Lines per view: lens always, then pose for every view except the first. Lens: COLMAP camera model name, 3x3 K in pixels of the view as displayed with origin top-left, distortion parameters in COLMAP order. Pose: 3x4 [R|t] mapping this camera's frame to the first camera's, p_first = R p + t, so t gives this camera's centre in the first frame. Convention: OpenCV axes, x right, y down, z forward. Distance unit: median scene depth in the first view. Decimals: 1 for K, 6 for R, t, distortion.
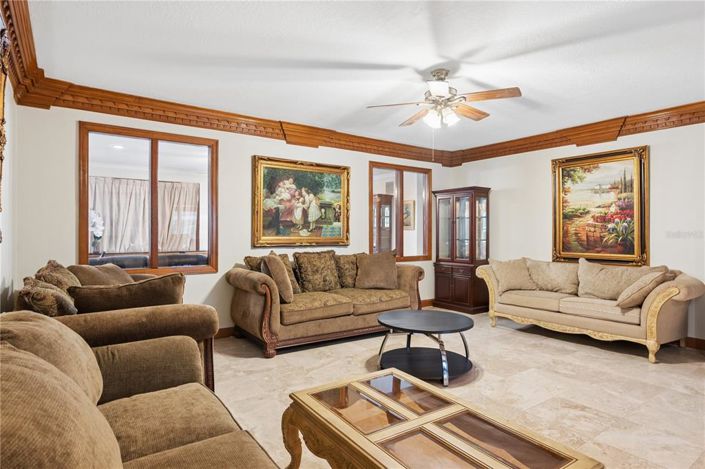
lens RADIAL K [[412.7, 0, 352.9], [0, 412.7, 232.5], [0, 0, 1]] dist [0.000120, 0.000052]
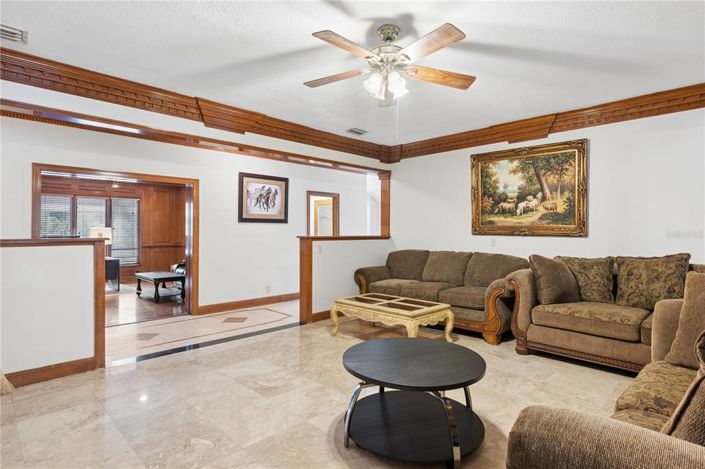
lens RADIAL K [[362.0, 0, 352.8], [0, 362.0, 233.9], [0, 0, 1]] dist [0.004032, 0.001252]
pose [[-0.987230, -0.002720, -0.159275, 0.446886], [-0.002330, 0.999994, -0.002632, 0.013516], [0.159281, -0.002227, -0.987231, 1.913164]]
